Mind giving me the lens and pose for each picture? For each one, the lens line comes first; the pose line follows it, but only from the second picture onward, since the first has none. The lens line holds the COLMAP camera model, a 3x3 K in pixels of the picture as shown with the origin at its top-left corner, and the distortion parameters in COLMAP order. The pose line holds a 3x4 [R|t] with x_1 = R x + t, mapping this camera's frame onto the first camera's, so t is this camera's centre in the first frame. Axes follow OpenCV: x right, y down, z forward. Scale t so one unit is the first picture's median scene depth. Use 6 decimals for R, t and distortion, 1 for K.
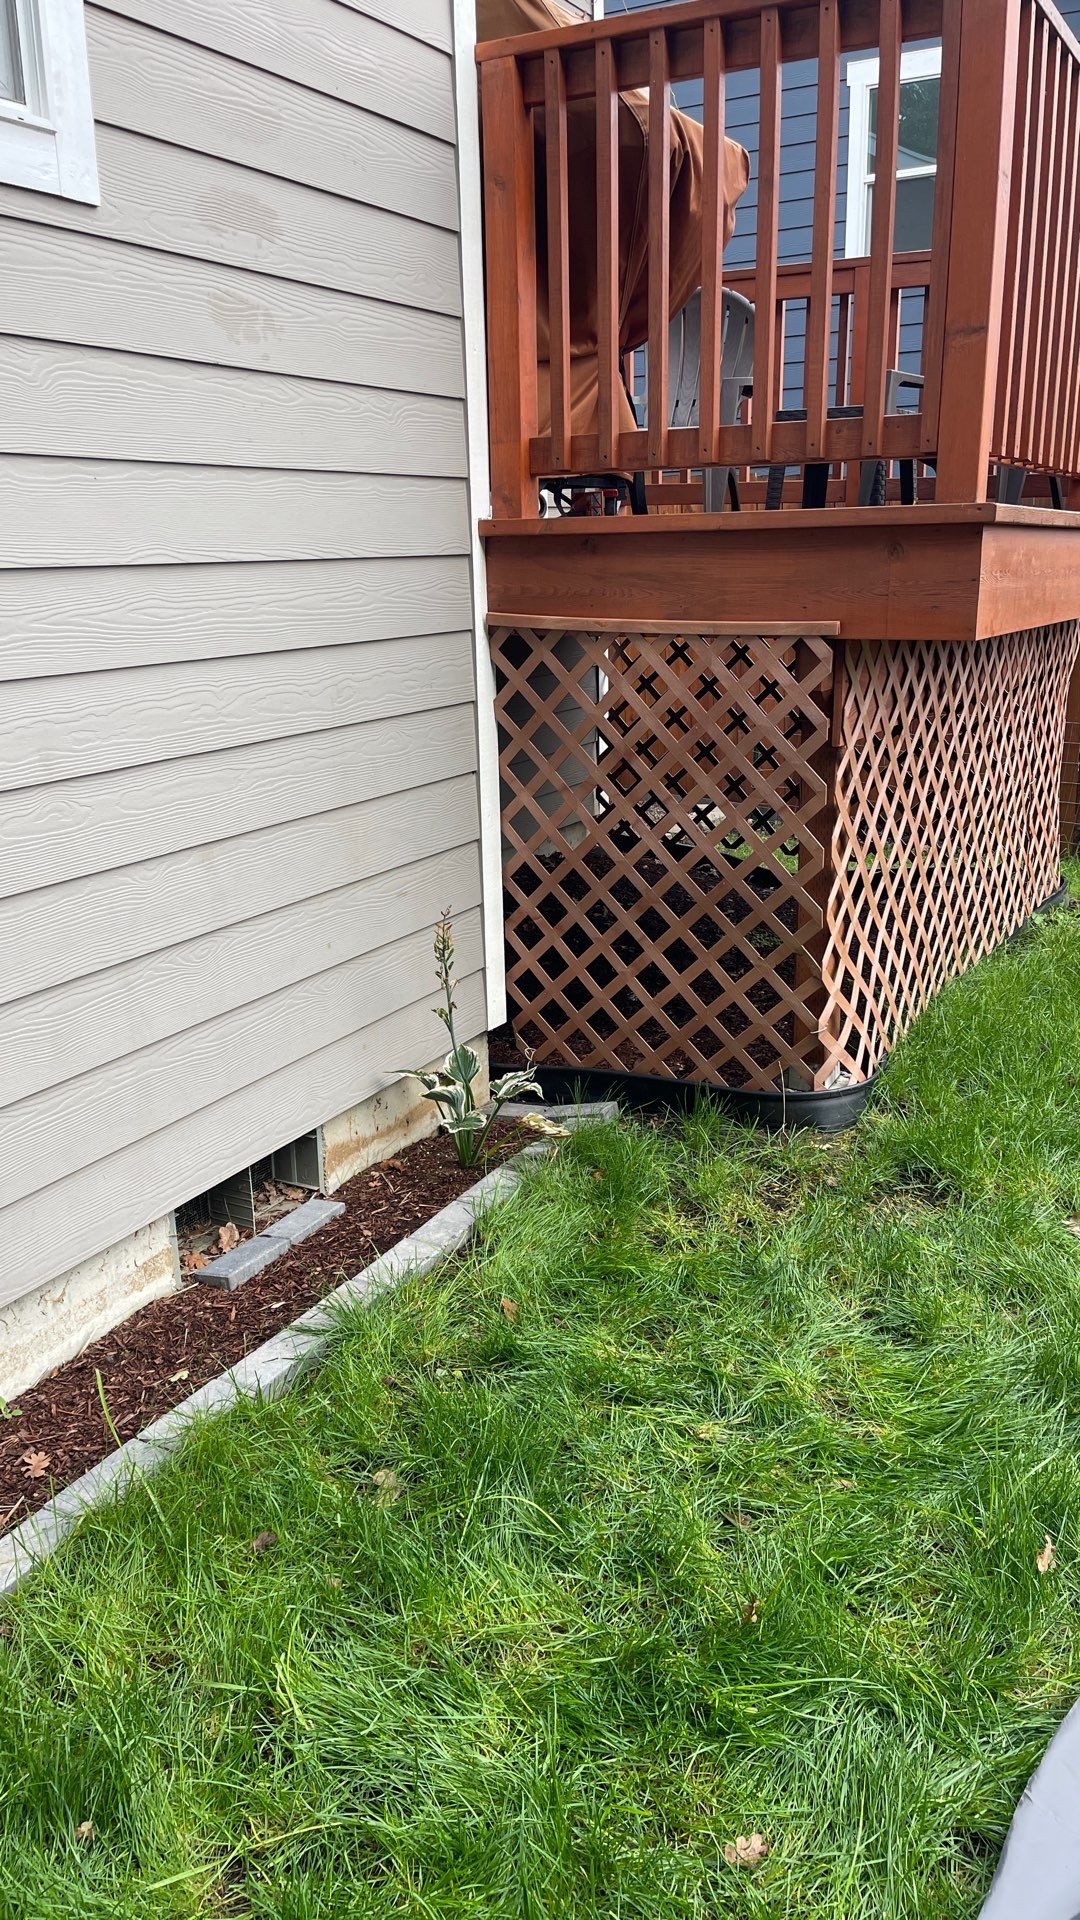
lens RADIAL K [[1431.6, 0, 547.4], [0, 1431.6, 969.2], [0, 0, 1]] dist [0.080242, -0.111954]
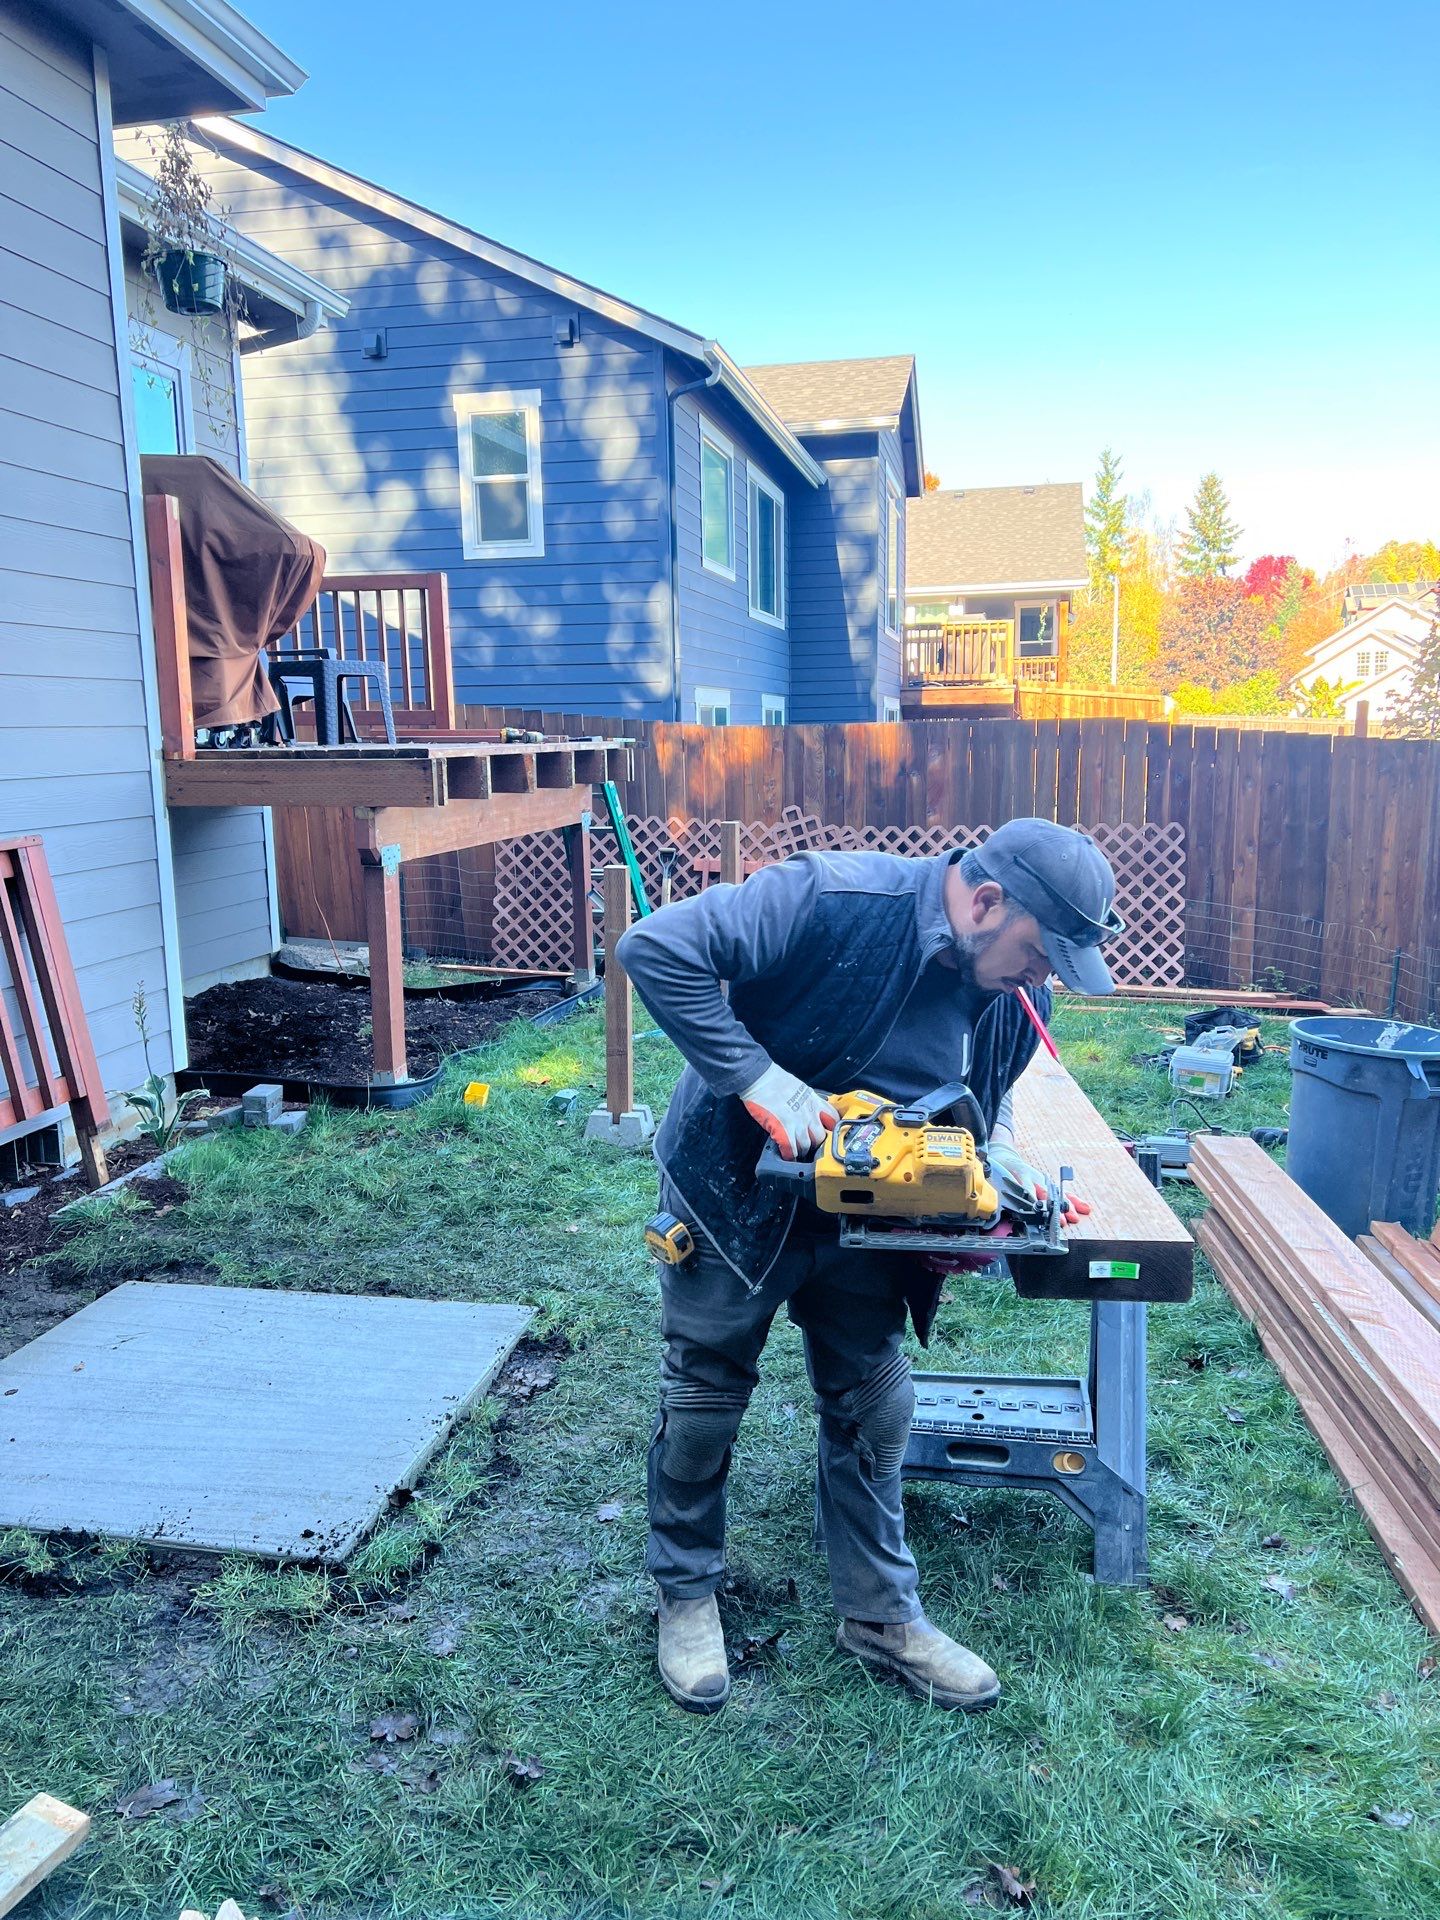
lens RADIAL K [[1422.7, 0, 719.7], [0, 1422.7, 966.4], [0, 0, 1]] dist [0.070571, -0.099914]
pose [[0.952430, -0.043165, 0.301685, 0.059836], [0.080894, 0.990216, -0.113705, 0.167189], [-0.293826, 0.132701, 0.946603, -0.695674]]
